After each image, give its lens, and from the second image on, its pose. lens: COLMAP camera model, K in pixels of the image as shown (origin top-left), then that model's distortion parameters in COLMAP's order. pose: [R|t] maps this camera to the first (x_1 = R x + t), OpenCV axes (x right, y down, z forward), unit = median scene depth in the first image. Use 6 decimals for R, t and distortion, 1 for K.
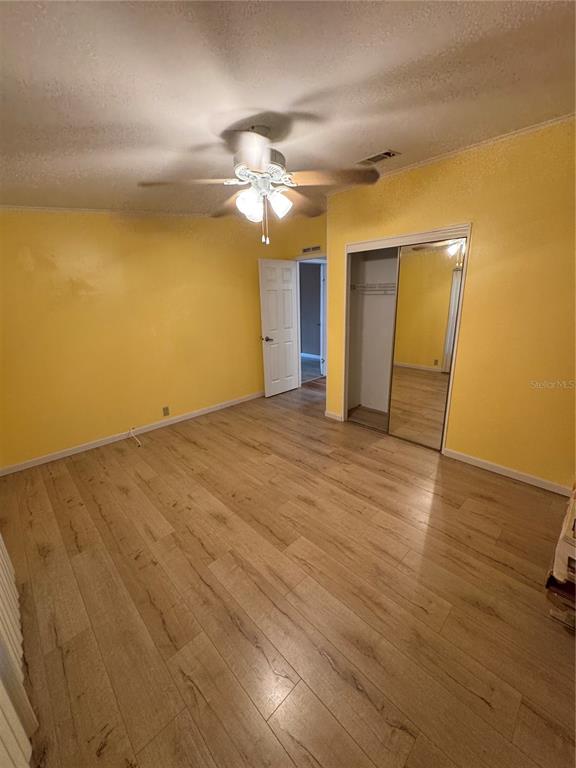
lens RADIAL K [[306.4, 0, 288.0], [0, 306.4, 384.0], [0, 0, 1]] dist [-0.004357, -0.000700]
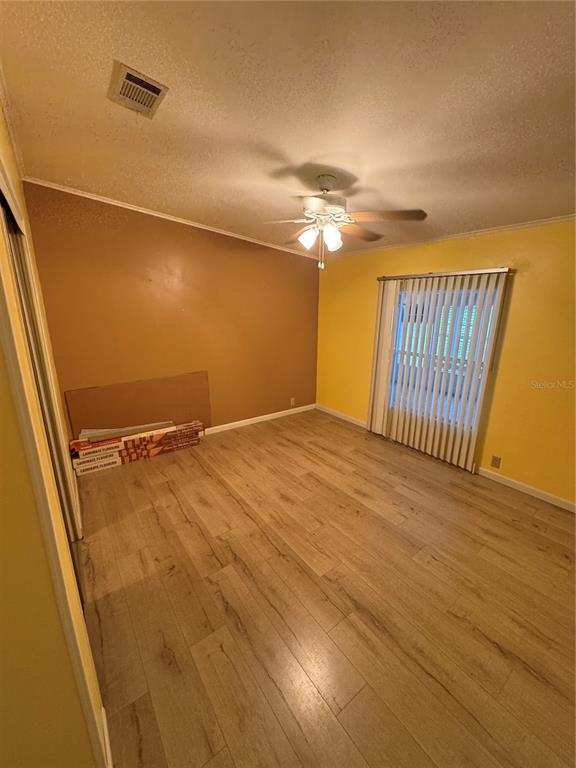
lens RADIAL K [[306.4, 0, 288.0], [0, 306.4, 384.0], [0, 0, 1]] dist [-0.004357, -0.000700]
pose [[-0.991654, -0.012240, 0.128342, -0.075755], [0.055107, 0.859717, 0.507789, -0.508557], [-0.116553, 0.510624, -0.851868, 1.661975]]
